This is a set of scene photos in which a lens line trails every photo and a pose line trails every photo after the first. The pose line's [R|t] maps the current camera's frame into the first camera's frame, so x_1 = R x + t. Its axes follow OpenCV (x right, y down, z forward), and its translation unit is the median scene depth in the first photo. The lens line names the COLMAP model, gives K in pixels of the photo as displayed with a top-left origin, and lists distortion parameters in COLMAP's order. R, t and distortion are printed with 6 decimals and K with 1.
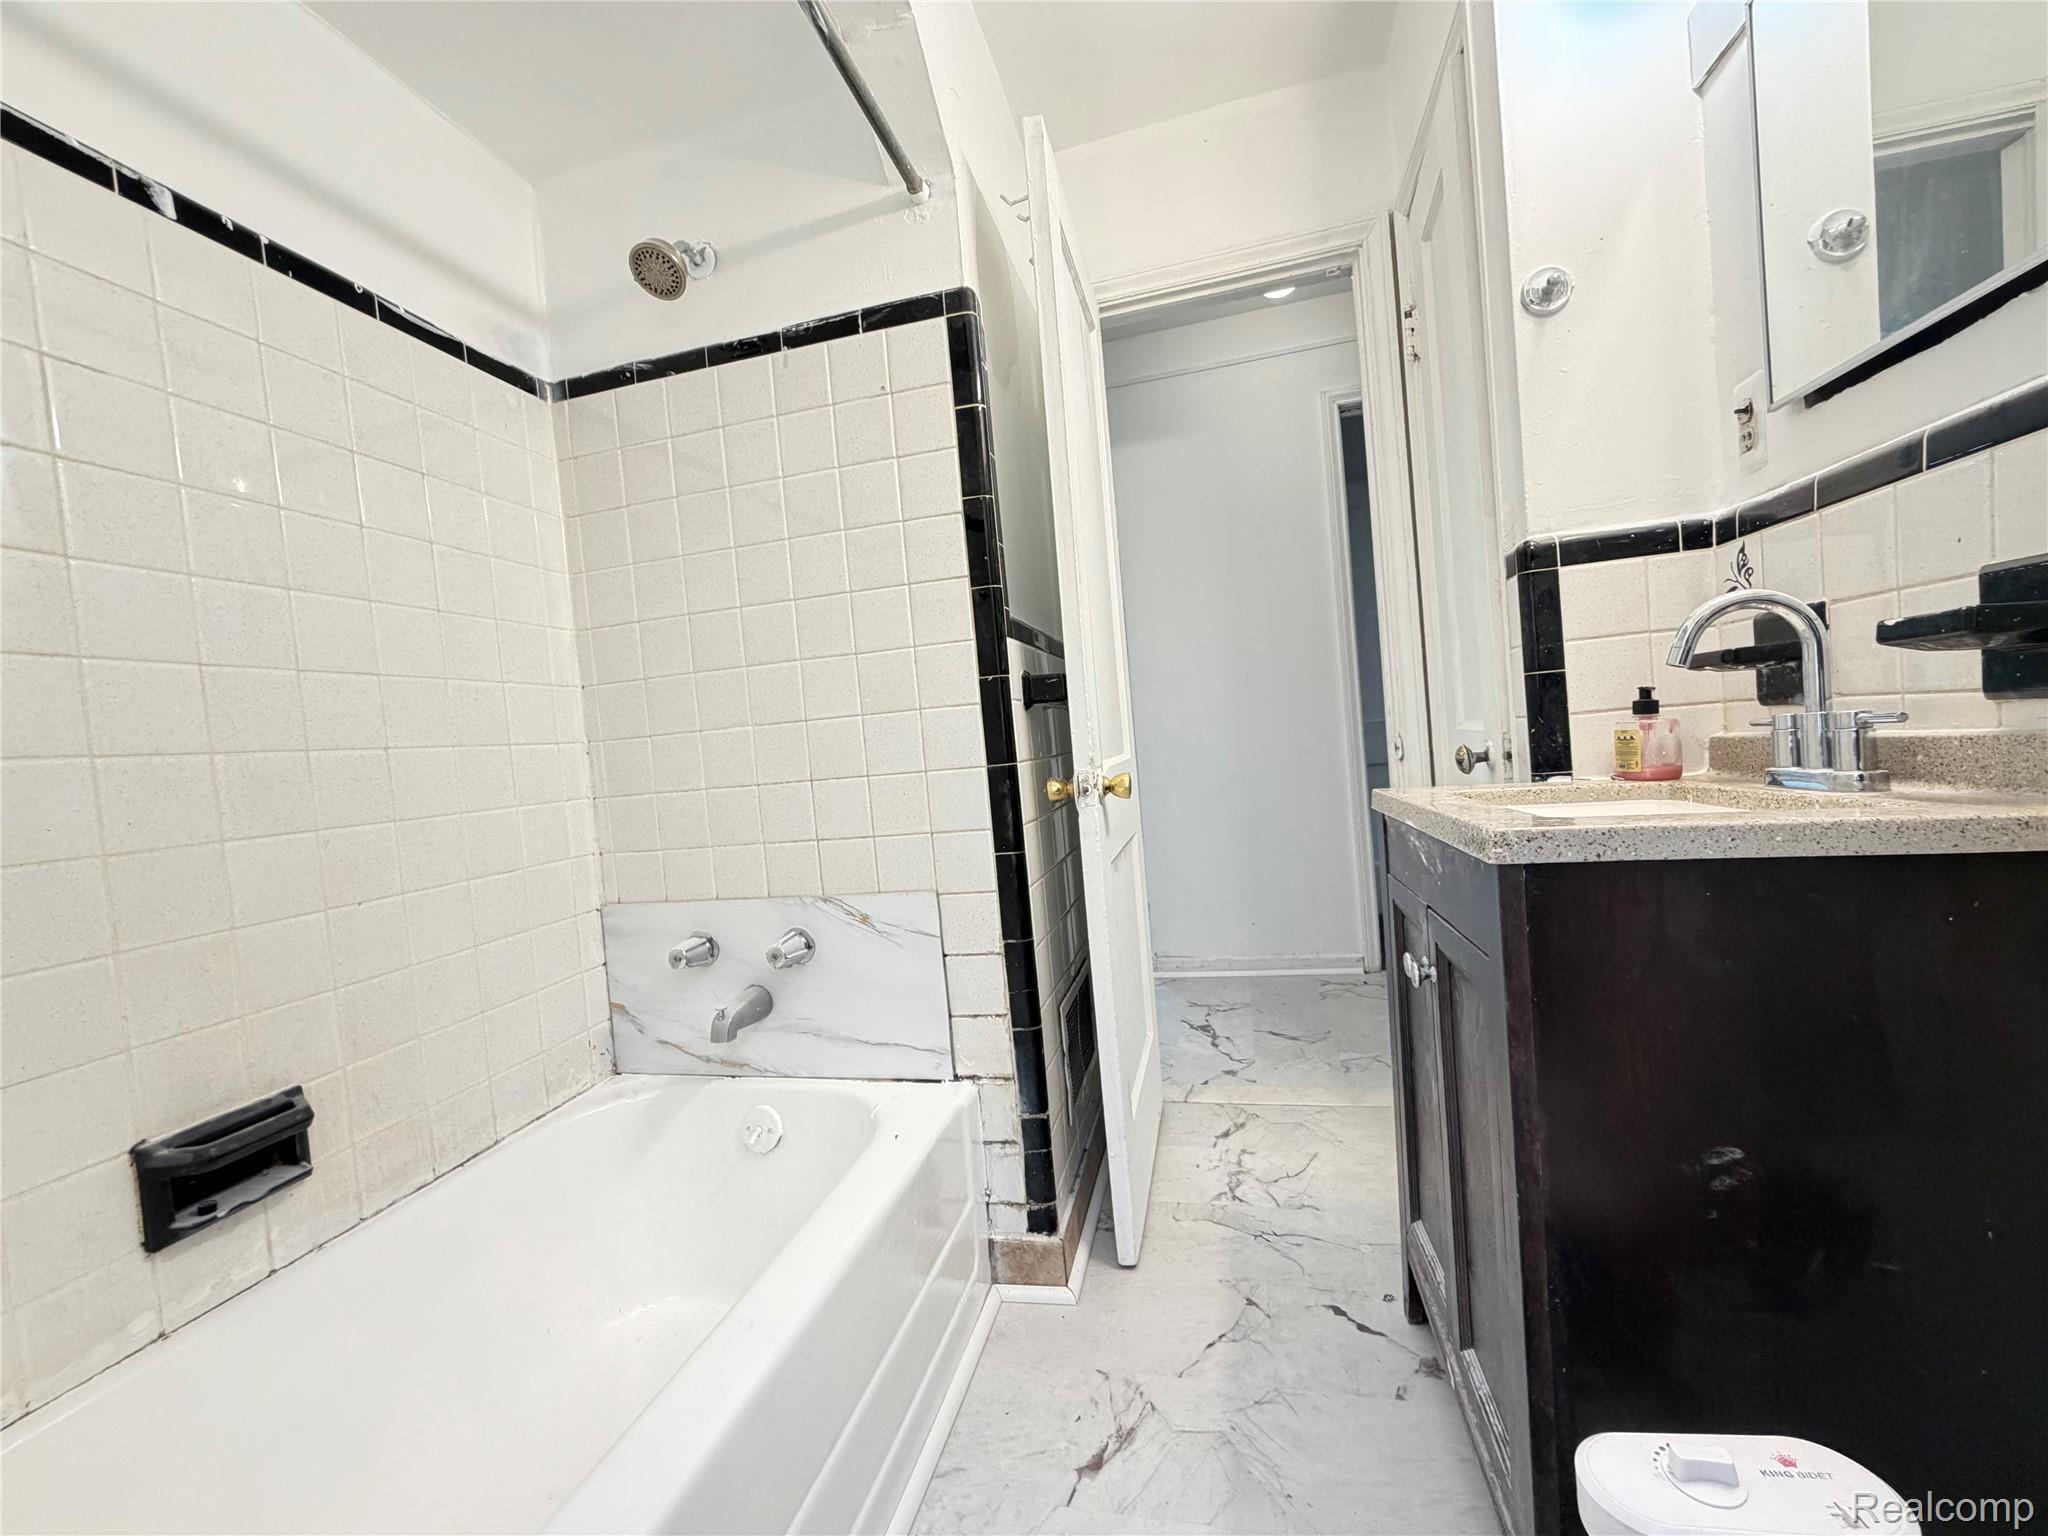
lens RADIAL K [[815.9, 0, 1030.7], [0, 815.9, 768.4], [0, 0, 1]] dist [-0.001030, 0.000796]
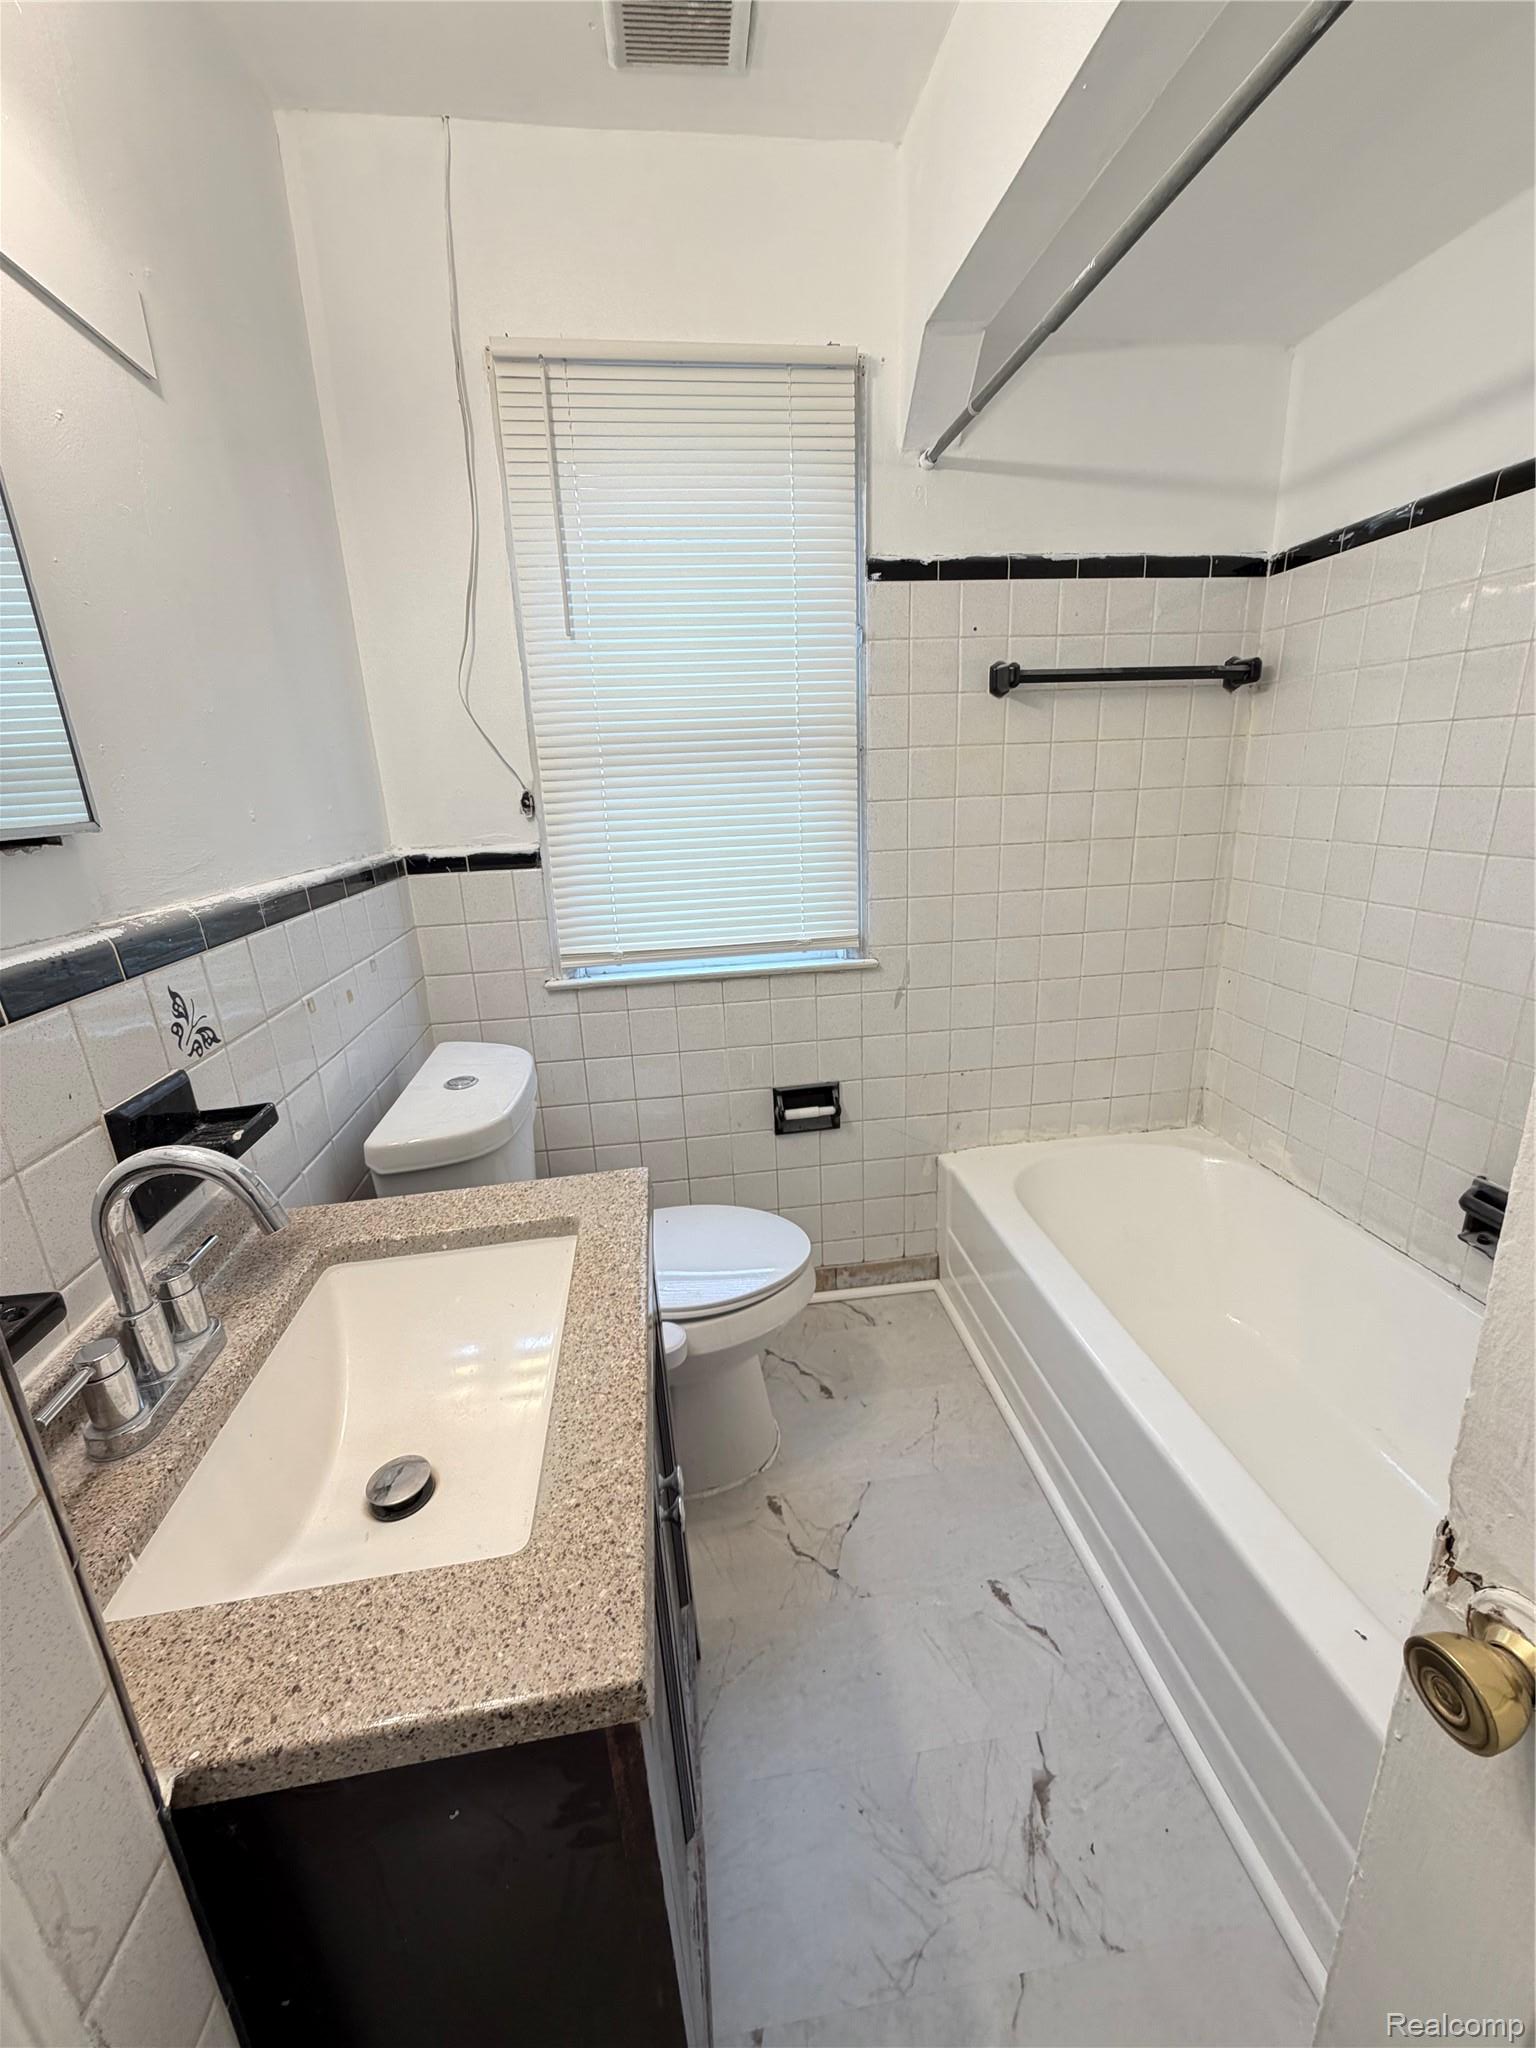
lens RADIAL K [[815.9, 0, 768.7], [0, 815.9, 1013.7], [0, 0, 1]] dist [-0.001030, 0.000796]
pose [[-0.922241, 0.225992, -0.313688, 0.496142], [0.115090, 0.935060, 0.335285, -0.436532], [0.369089, 0.273112, -0.888360, 1.522440]]
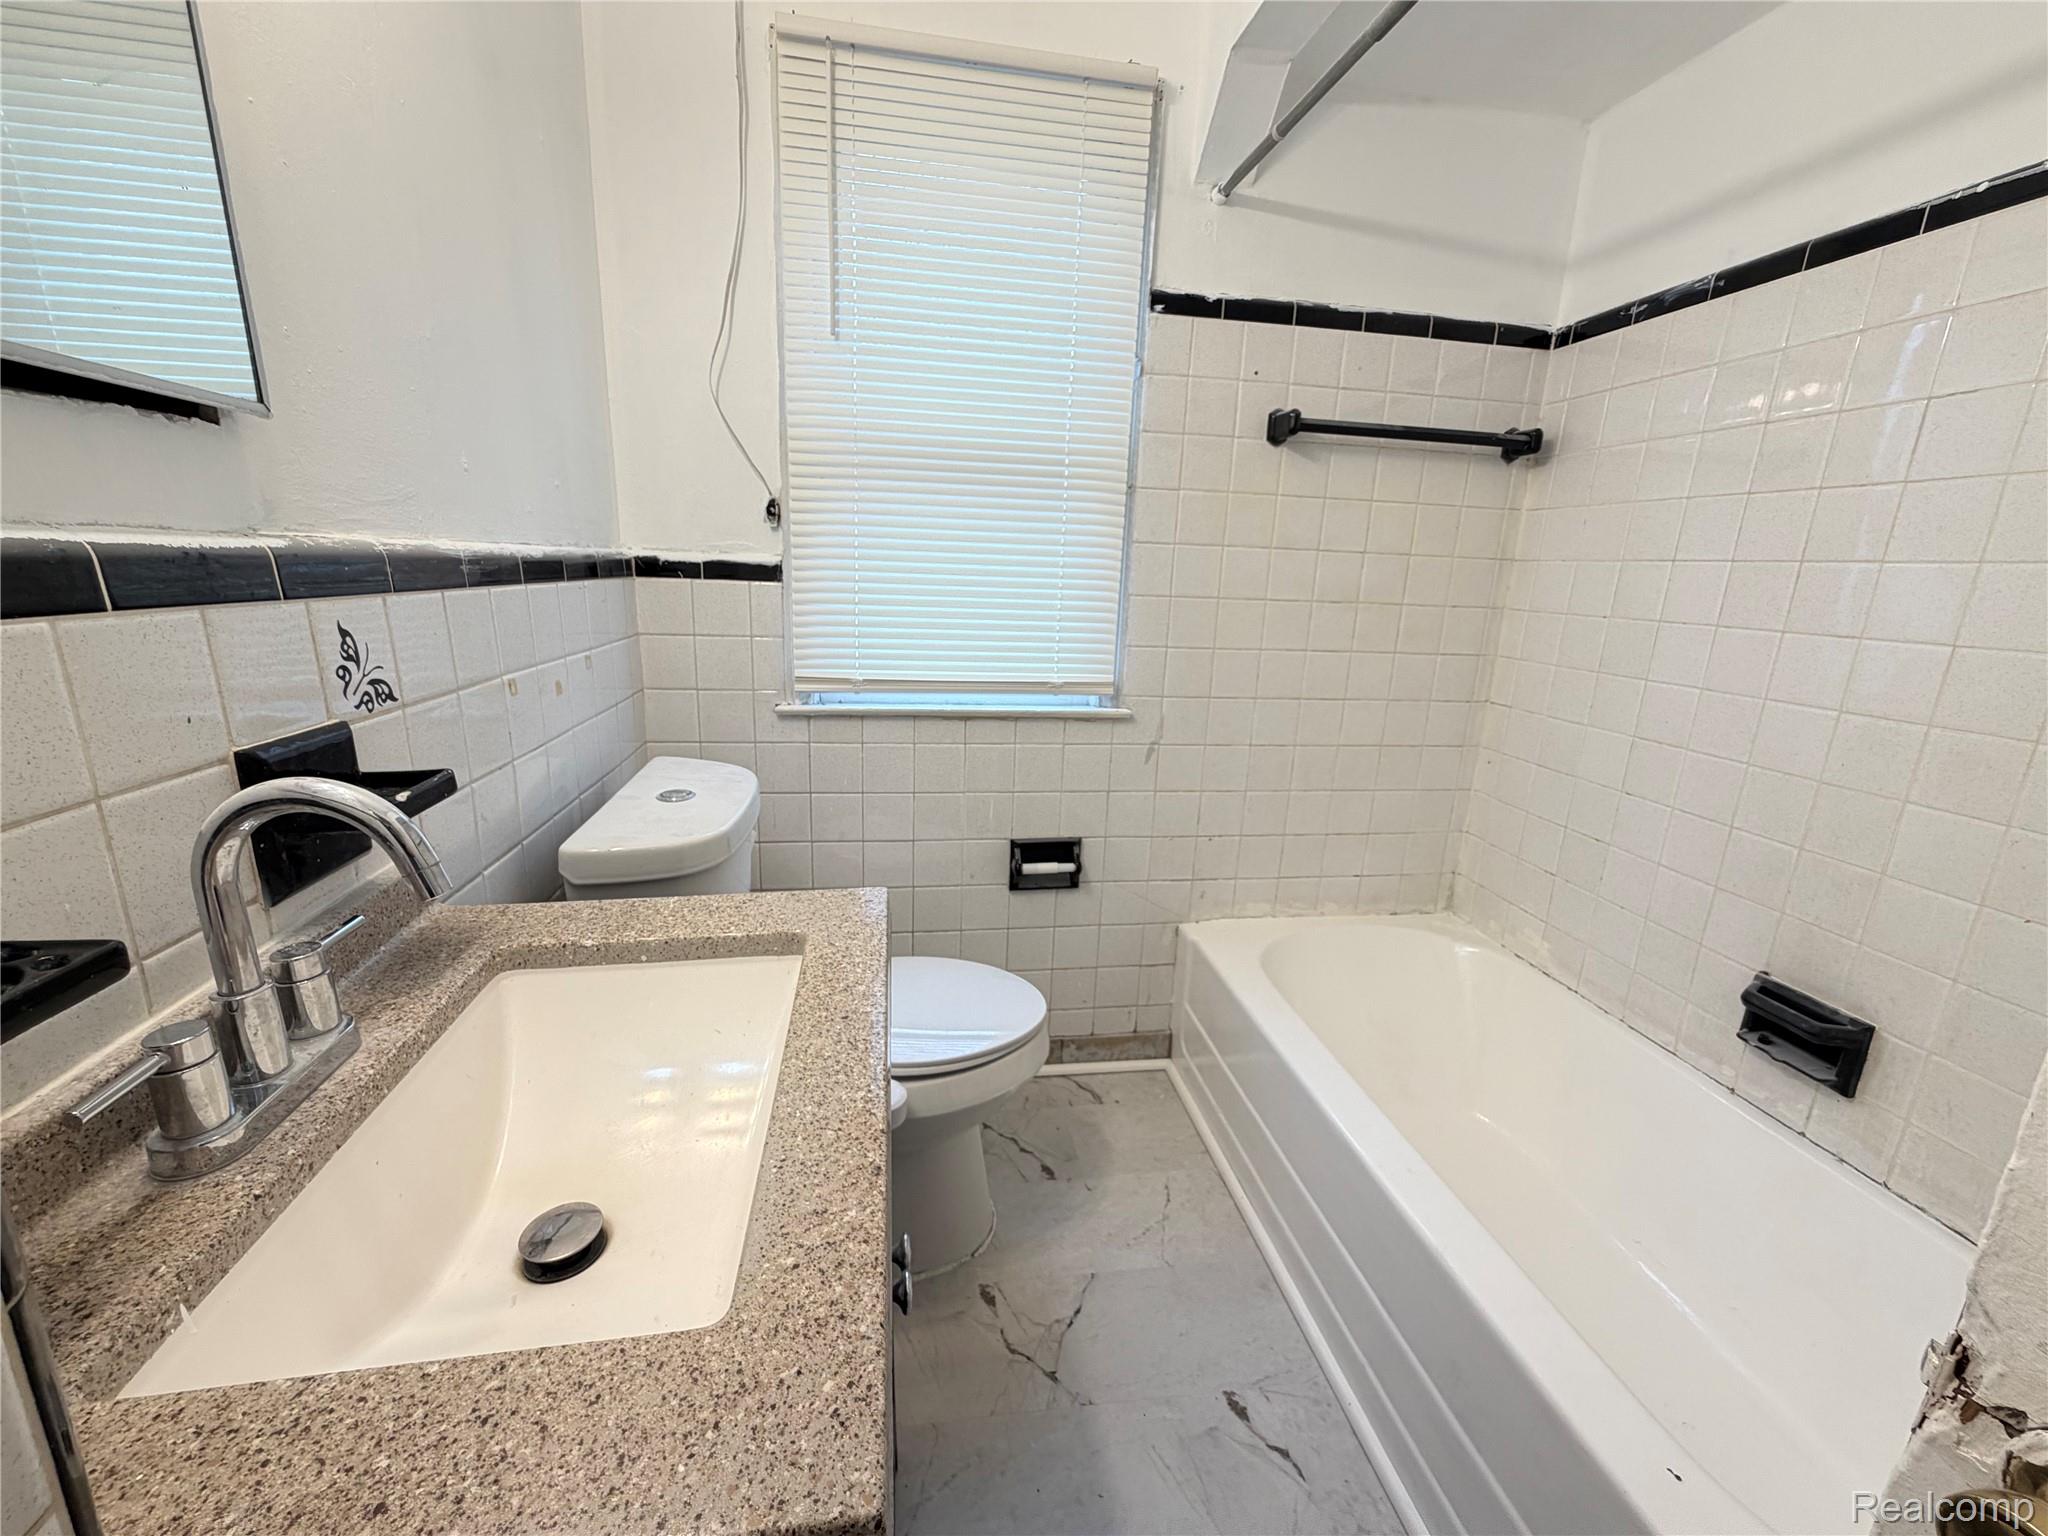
lens RADIAL K [[815.9, 0, 1019.7], [0, 815.9, 764.2], [0, 0, 1]] dist [-0.001030, 0.000796]
pose [[-0.922168, 0.146622, -0.357923, 0.522769], [0.036009, 0.953892, 0.297983, -0.327863], [0.385110, 0.261902, -0.884928, 1.427908]]
